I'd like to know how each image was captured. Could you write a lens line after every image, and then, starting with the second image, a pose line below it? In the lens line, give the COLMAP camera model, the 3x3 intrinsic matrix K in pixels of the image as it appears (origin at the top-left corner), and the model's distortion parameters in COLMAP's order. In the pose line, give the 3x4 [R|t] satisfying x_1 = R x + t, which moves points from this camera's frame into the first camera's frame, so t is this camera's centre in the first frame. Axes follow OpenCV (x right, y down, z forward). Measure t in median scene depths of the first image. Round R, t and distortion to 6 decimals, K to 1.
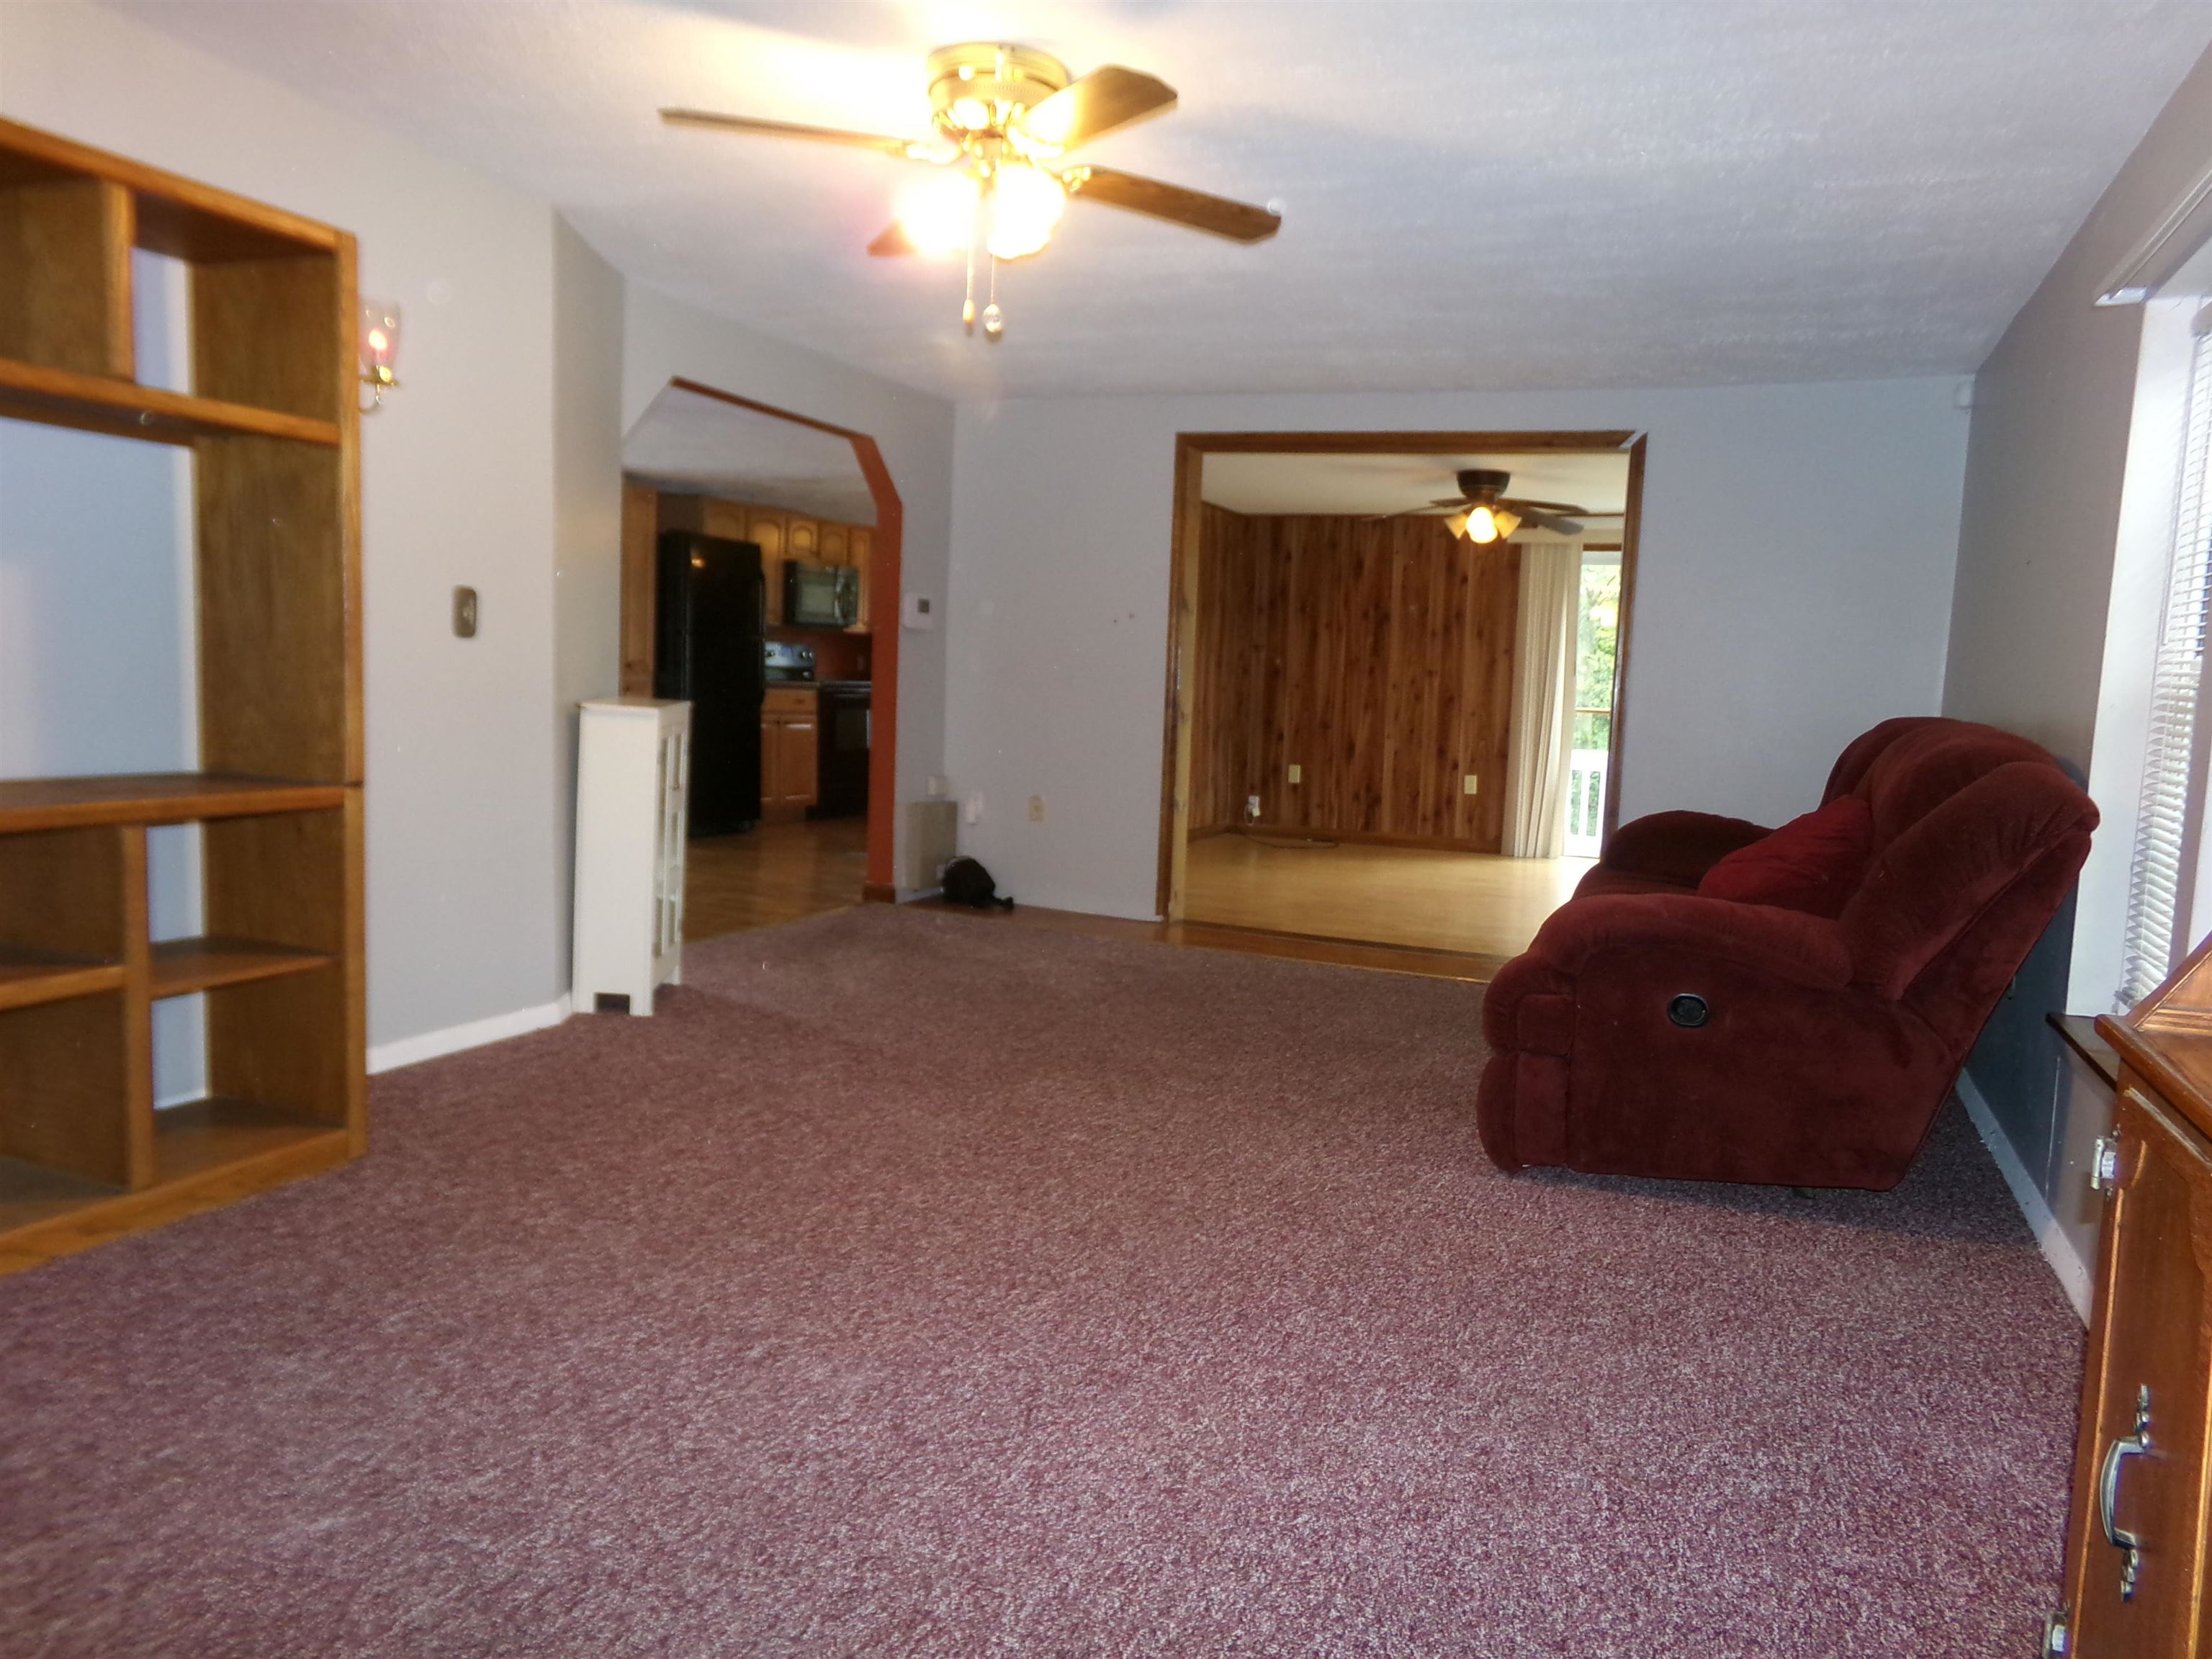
lens RADIAL K [[1527.0, 0, 1103.9], [0, 1527.0, 844.8], [0, 0, 1]] dist [-0.081622, 0.136974]
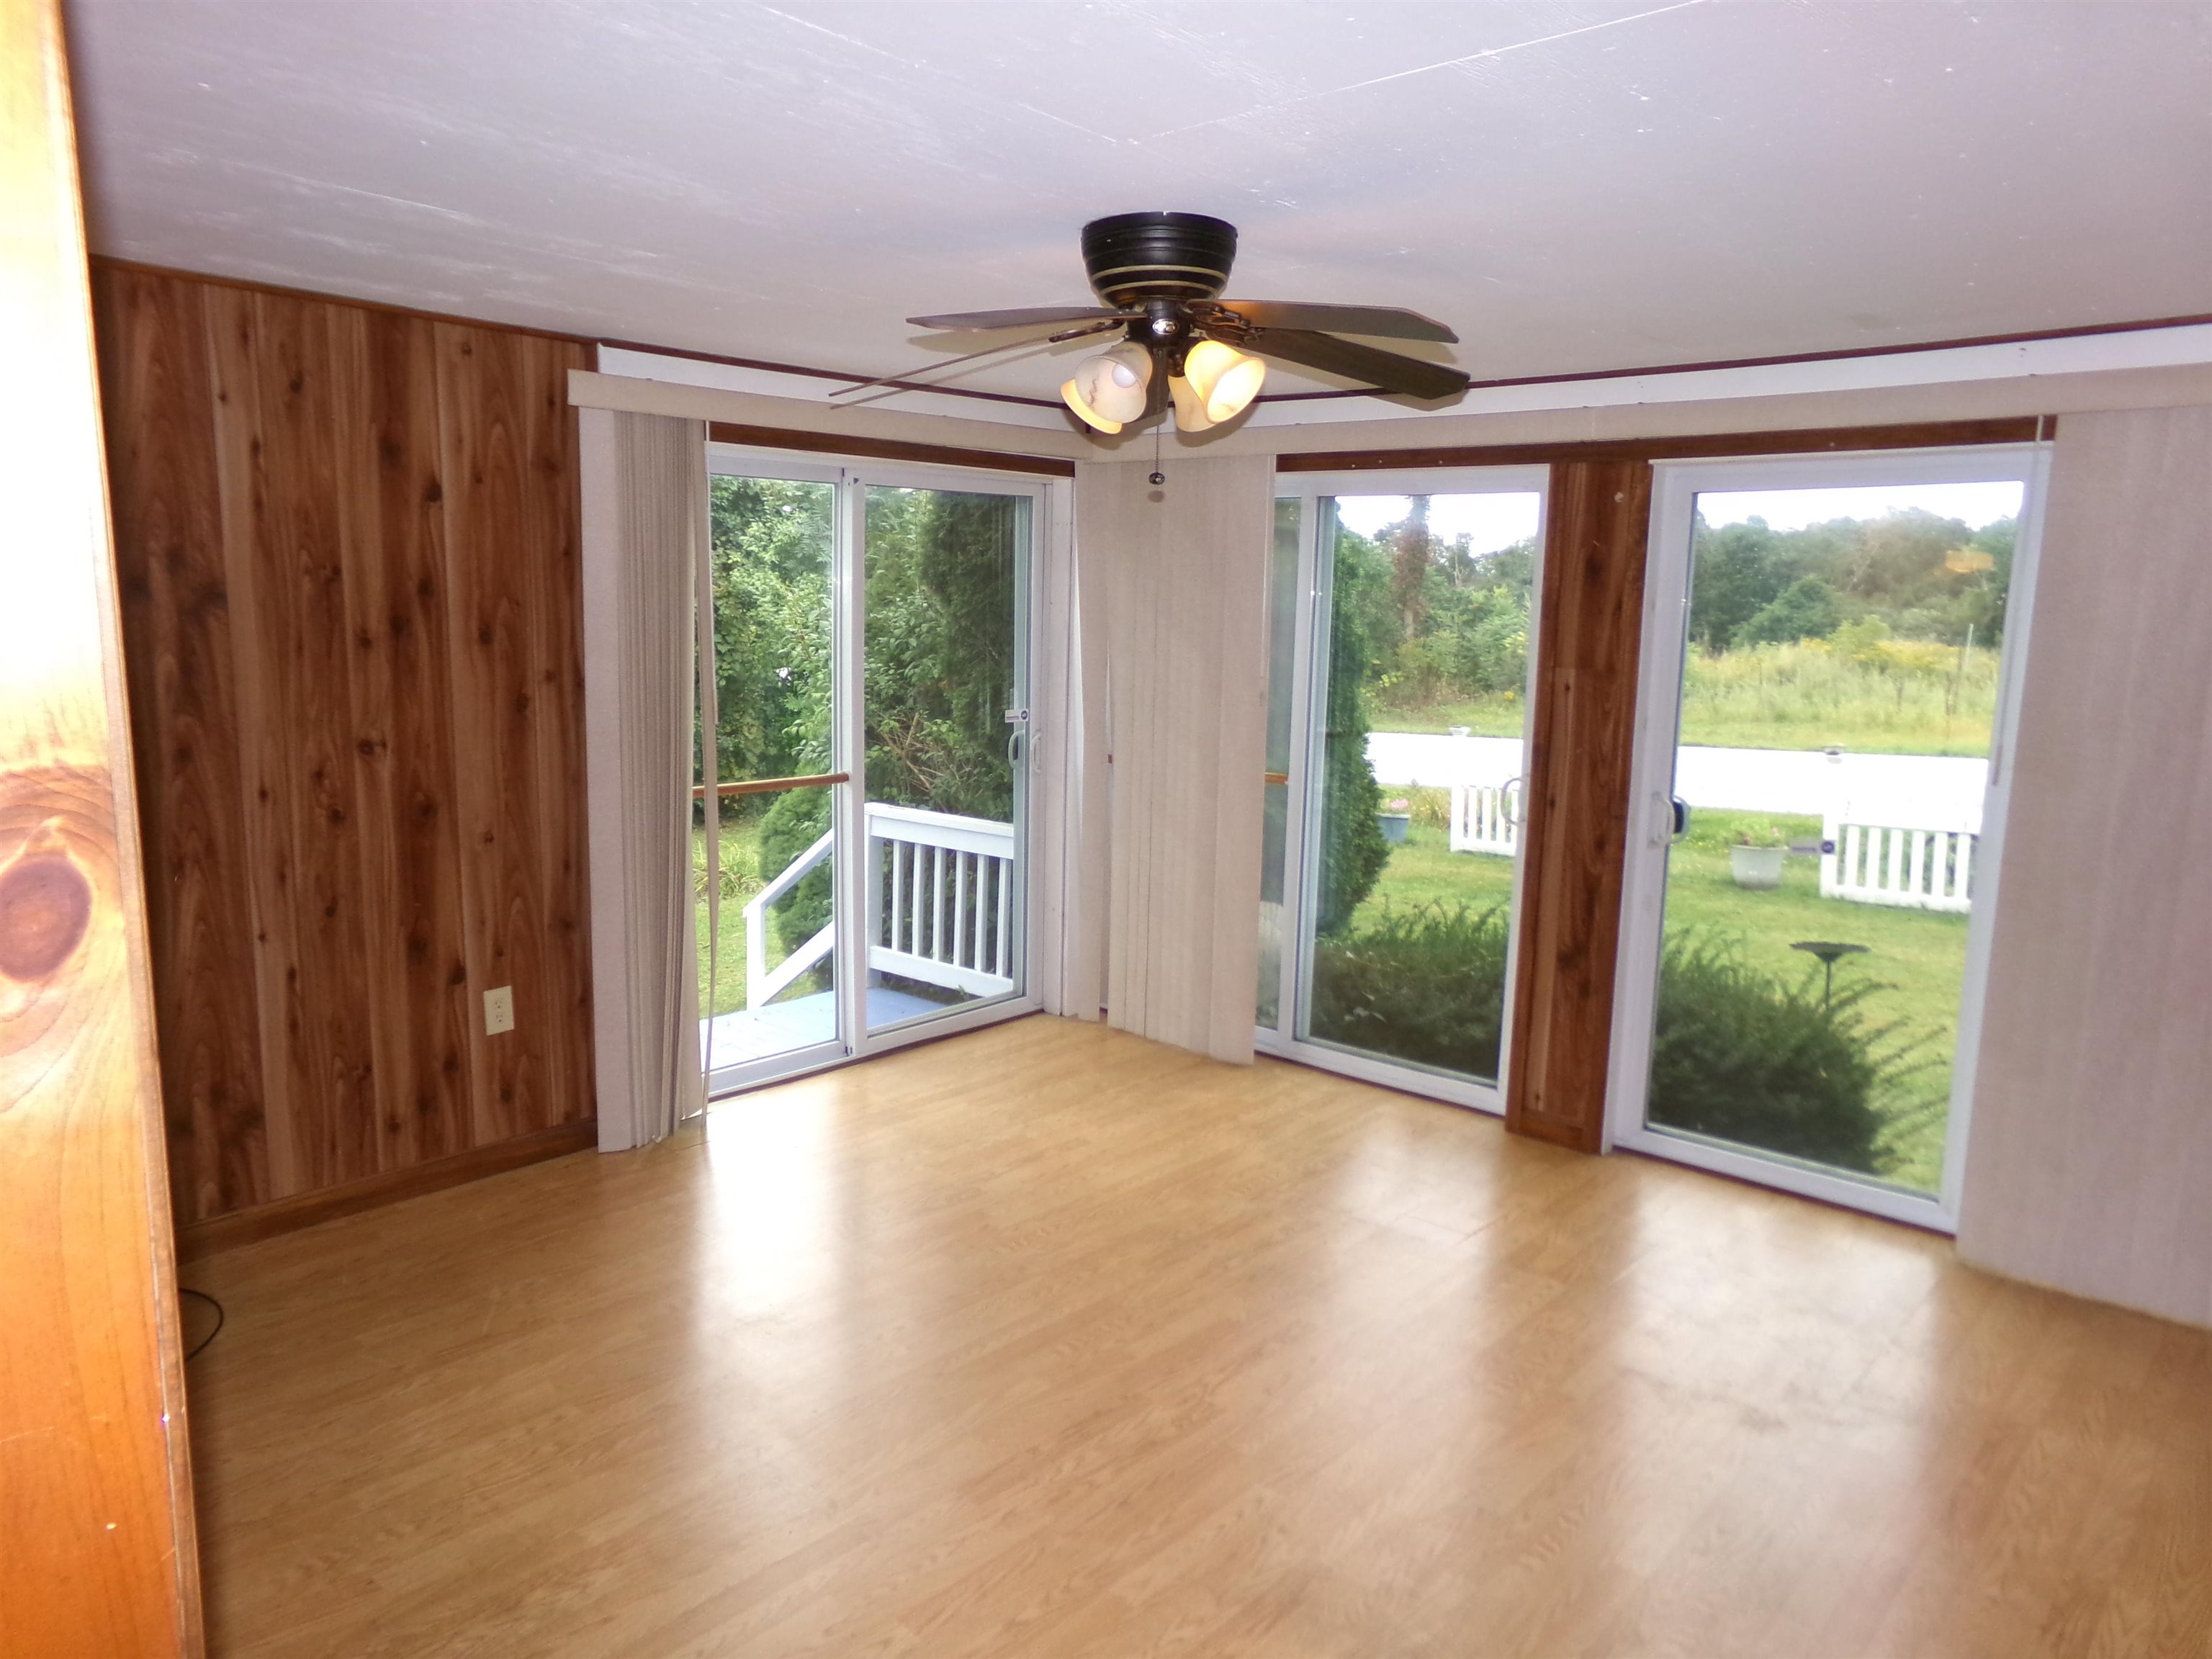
lens RADIAL K [[1499.5, 0, 1106.0], [0, 1499.5, 841.2], [0, 0, 1]] dist [-0.043700, 0.096774]
pose [[0.316548, -0.177449, 0.931831, -0.186627], [0.093678, 0.983393, 0.155445, -0.349817], [-0.943939, 0.038087, 0.327914, 1.922593]]
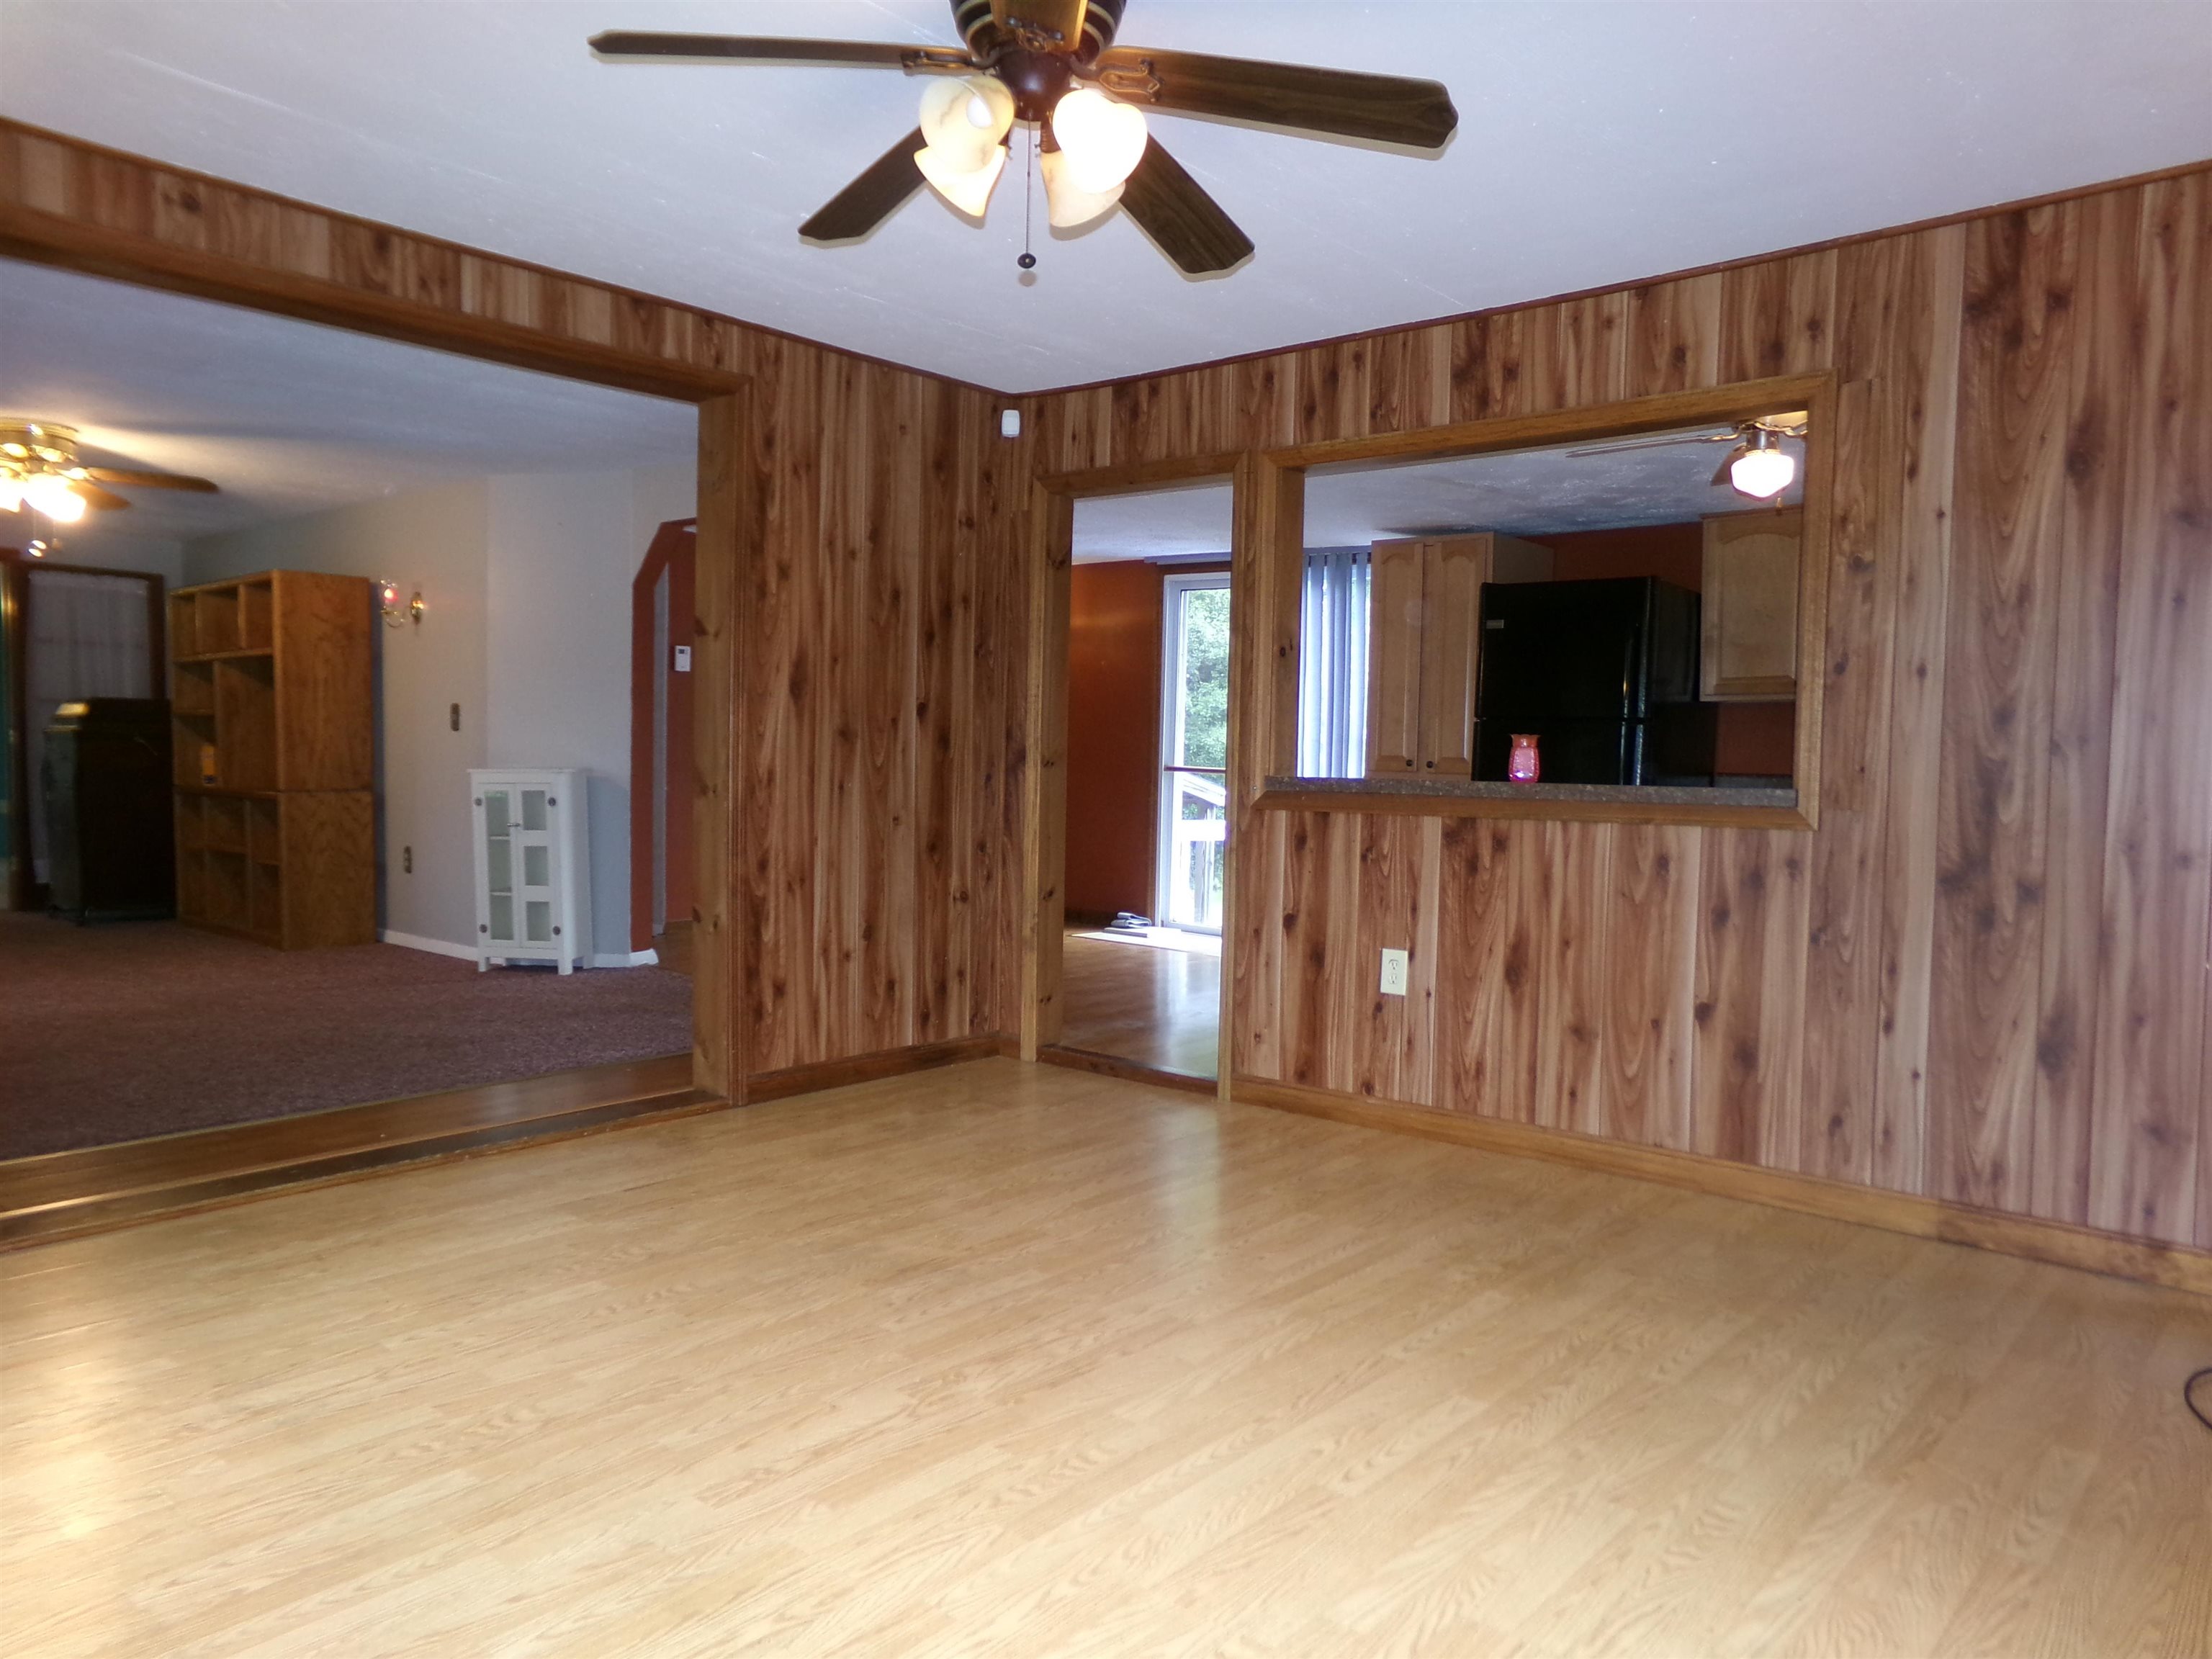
lens RADIAL K [[1527.0, 0, 1103.9], [0, 1527.0, 844.8], [0, 0, 1]] dist [-0.081622, 0.136974]
pose [[-0.309461, 0.007910, -0.950879, 1.106583], [-0.133998, 0.989625, 0.051841, -0.205425], [0.941424, 0.143459, -0.305190, 2.381589]]
